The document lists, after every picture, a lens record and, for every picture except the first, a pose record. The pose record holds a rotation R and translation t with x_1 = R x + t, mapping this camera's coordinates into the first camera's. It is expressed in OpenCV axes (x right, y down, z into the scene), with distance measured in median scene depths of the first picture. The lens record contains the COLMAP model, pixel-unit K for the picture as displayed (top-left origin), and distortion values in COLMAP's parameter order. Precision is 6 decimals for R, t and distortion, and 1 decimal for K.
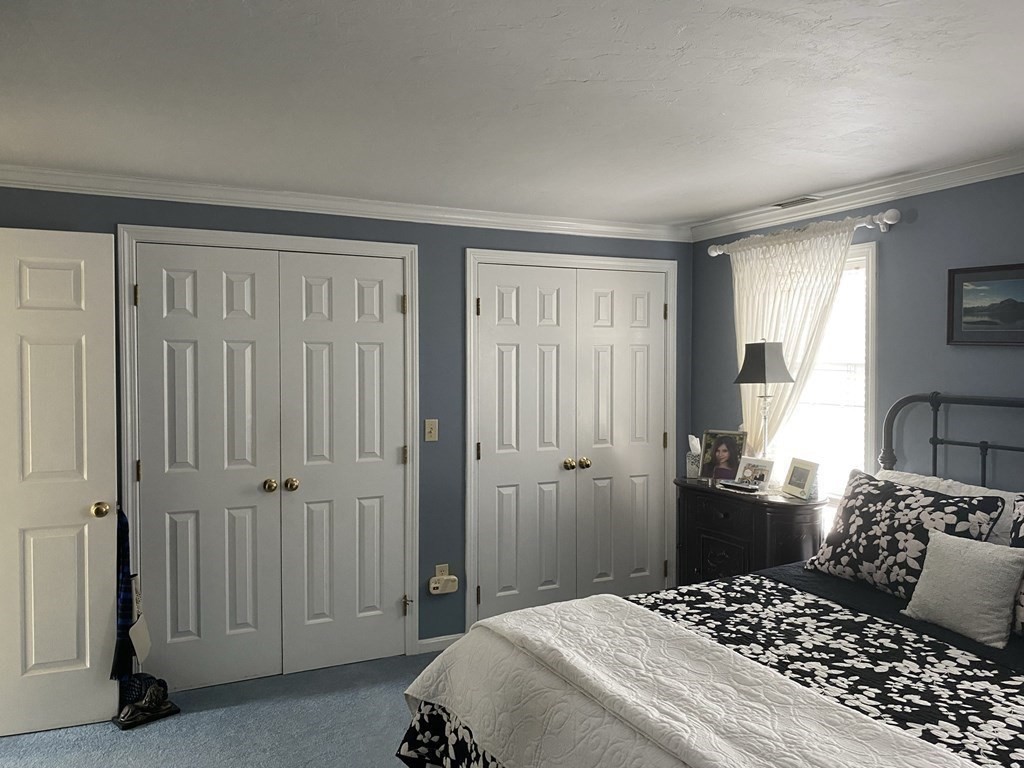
lens RADIAL K [[785.6, 0, 513.4], [0, 785.6, 373.9], [0, 0, 1]] dist [0.099063, -0.167858]
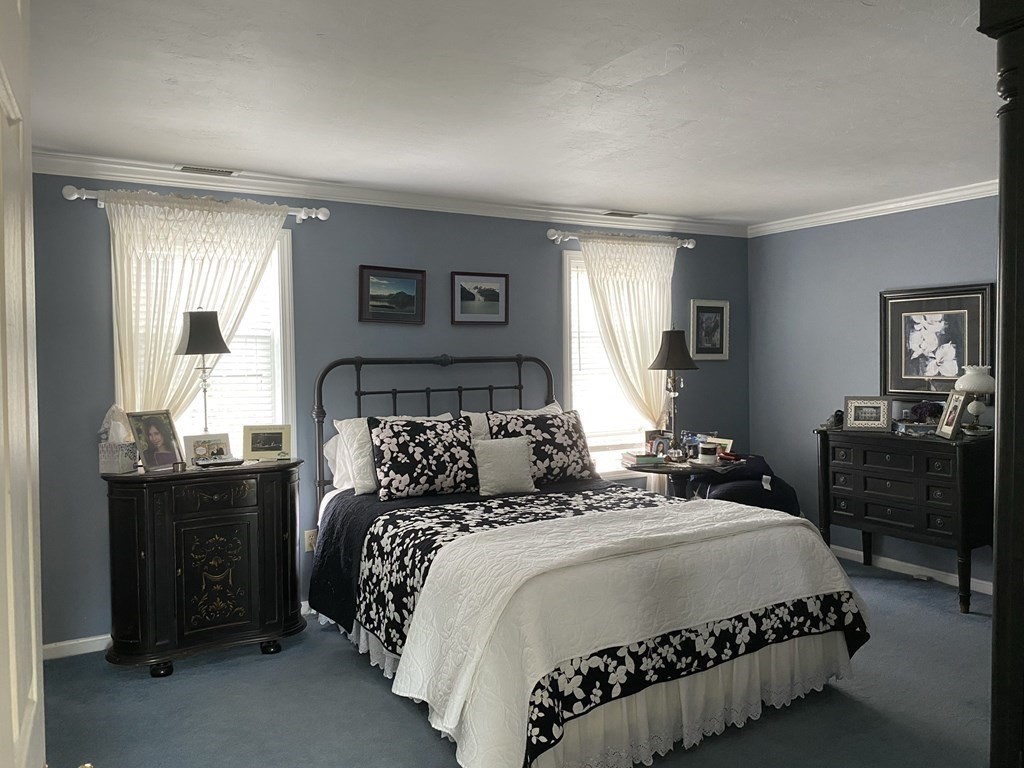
lens RADIAL K [[785.6, 0, 513.4], [0, 785.6, 373.9], [0, 0, 1]] dist [0.099063, -0.167858]
pose [[-0.088078, -0.021406, 0.995884, -0.893217], [0.029794, 0.999265, 0.024114, 0.031204], [-0.995668, 0.031795, -0.087376, 0.957464]]
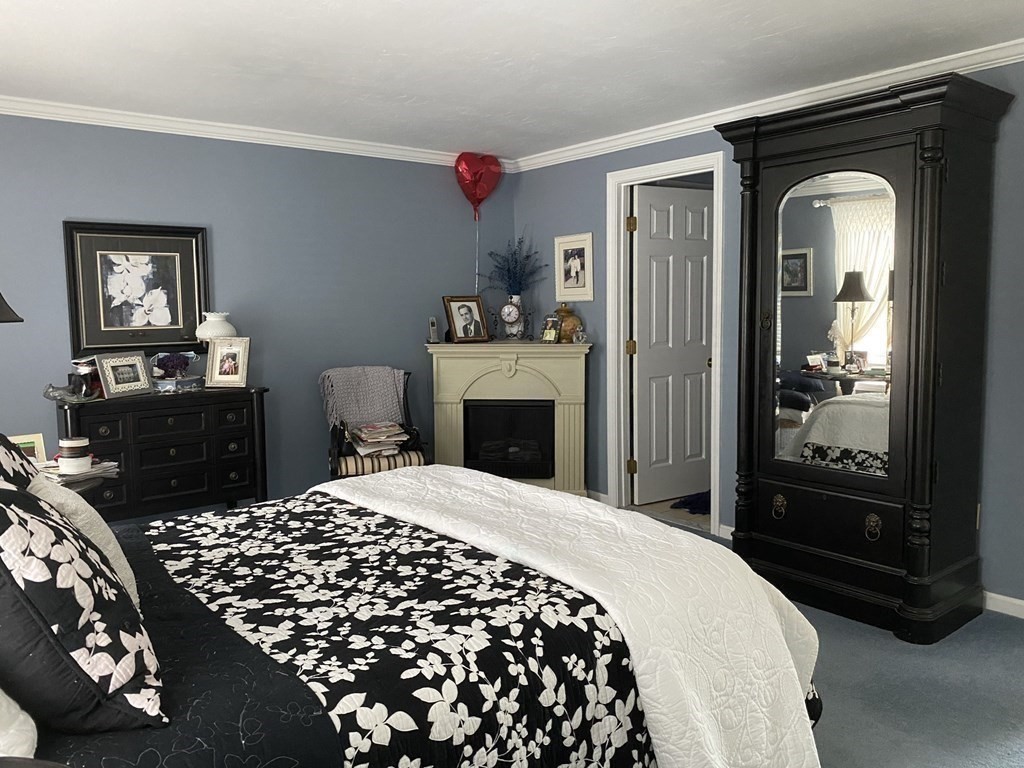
lens RADIAL K [[785.6, 0, 513.4], [0, 785.6, 373.9], [0, 0, 1]] dist [0.099063, -0.167858]
pose [[-0.972879, 0.038932, -0.228014, 0.302464], [0.013821, 0.993757, 0.110706, 0.036546], [0.230900, 0.104552, -0.967344, 1.487632]]
